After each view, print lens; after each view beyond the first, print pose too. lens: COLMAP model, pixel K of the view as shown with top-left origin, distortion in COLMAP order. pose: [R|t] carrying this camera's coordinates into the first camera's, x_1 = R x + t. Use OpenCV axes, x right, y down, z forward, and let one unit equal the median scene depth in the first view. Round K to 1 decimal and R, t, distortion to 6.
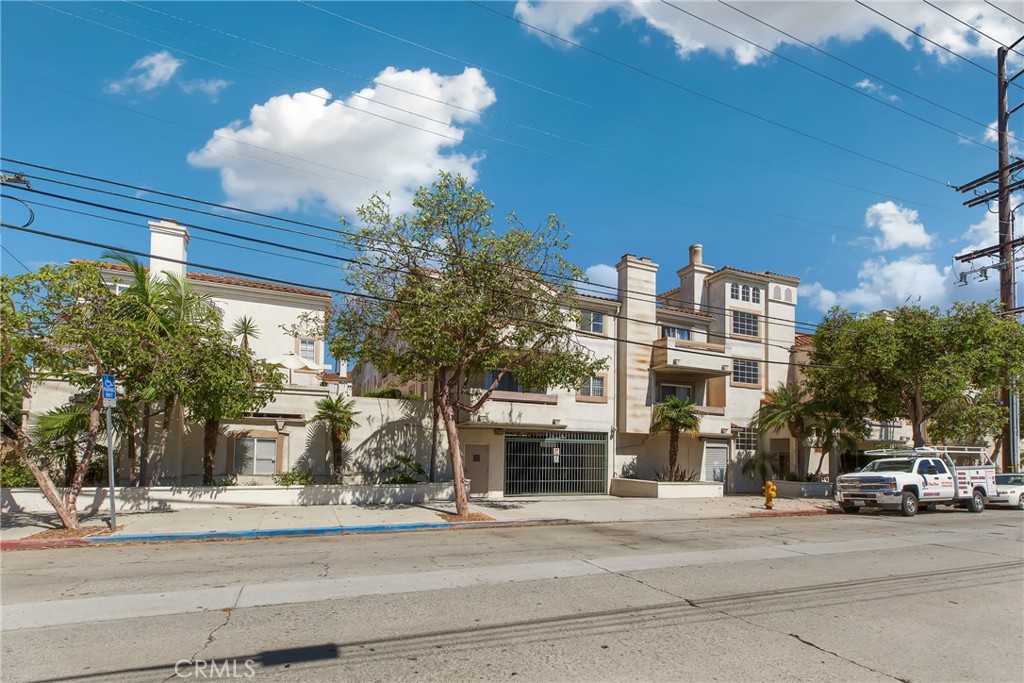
lens RADIAL K [[468.1, 0, 511.7], [0, 468.1, 342.0], [0, 0, 1]] dist [0.003040, -0.000489]
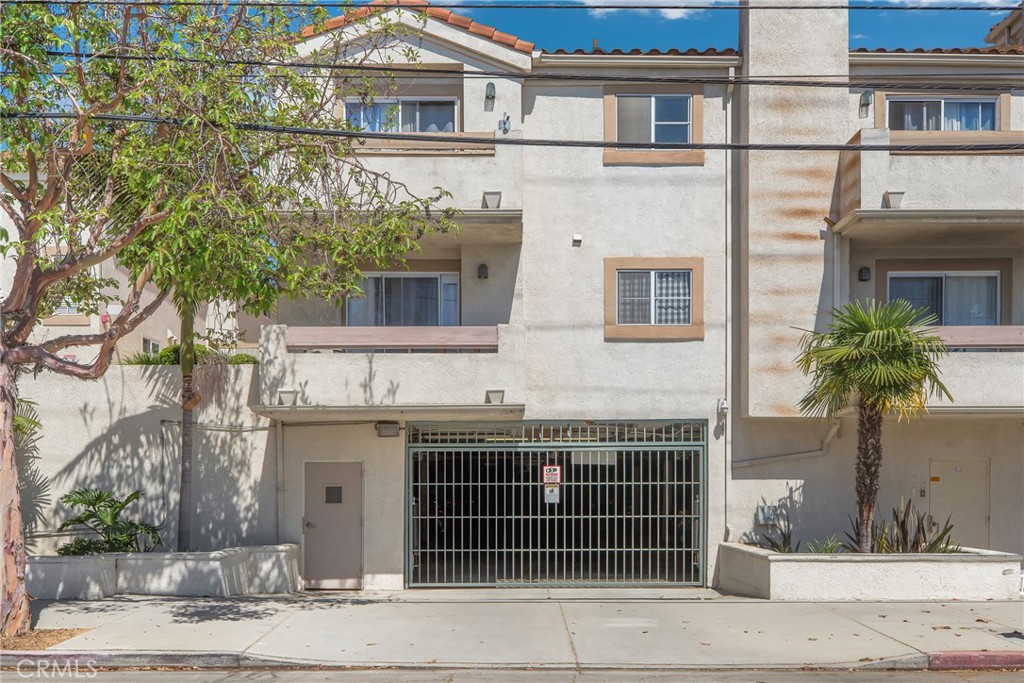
lens RADIAL K [[1011.9, 0, 511.8], [0, 1011.9, 345.6], [0, 0, 1]] dist [-0.022171, 0.000000]
pose [[0.921567, -0.073318, -0.381233, 0.375288], [0.107996, 0.991659, 0.070347, 0.066412], [0.372896, -0.106001, 0.921799, 0.233935]]
